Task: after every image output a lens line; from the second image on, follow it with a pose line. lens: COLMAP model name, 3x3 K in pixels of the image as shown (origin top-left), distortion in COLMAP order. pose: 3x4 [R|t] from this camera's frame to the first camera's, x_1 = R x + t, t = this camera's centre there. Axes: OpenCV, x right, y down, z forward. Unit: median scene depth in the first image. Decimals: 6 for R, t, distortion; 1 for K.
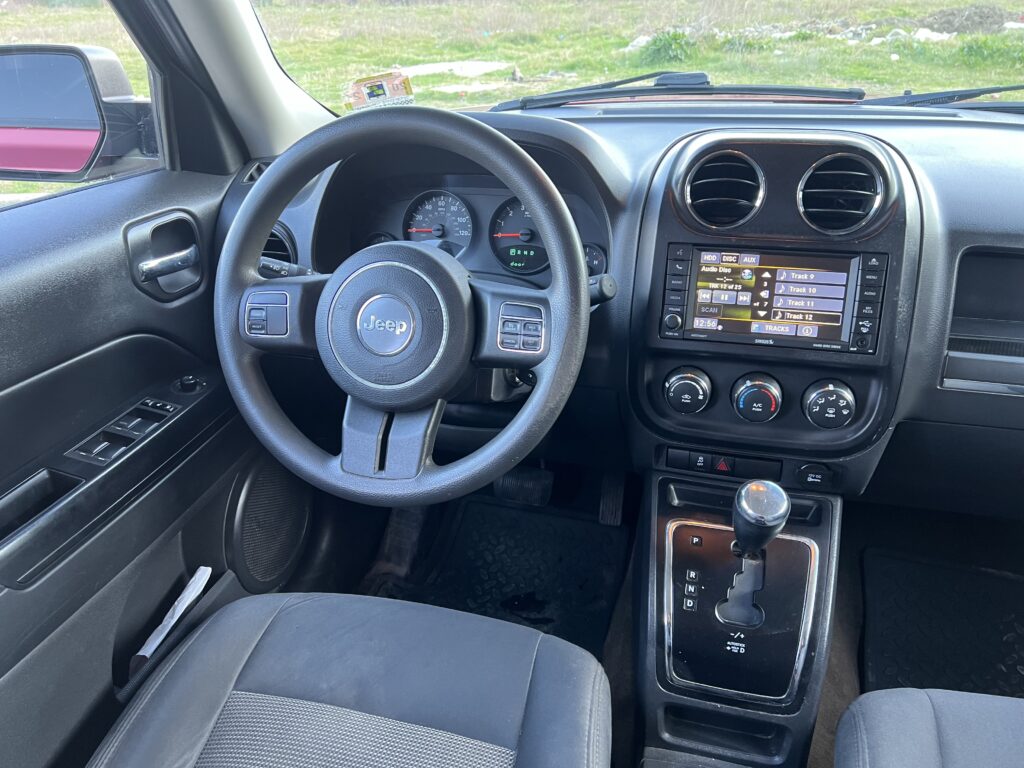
lens RADIAL K [[762.2, 0, 507.0], [0, 762.2, 387.6], [0, 0, 1]] dist [0.015195, -0.029903]
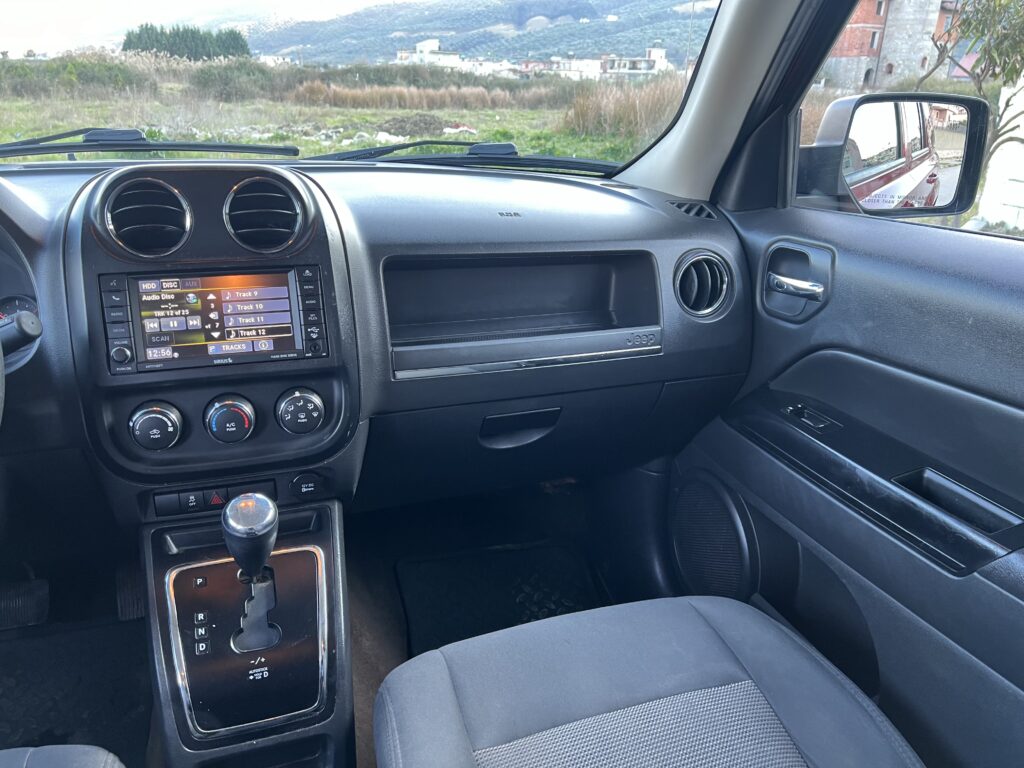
lens RADIAL K [[762.2, 0, 509.0], [0, 762.2, 382.9], [0, 0, 1]] dist [0.015195, -0.029903]
pose [[0.823171, -0.158957, 0.545090, 0.091341], [0.228112, 0.971715, -0.061116, 0.112598], [-0.519957, 0.174650, 0.836147, -0.032781]]
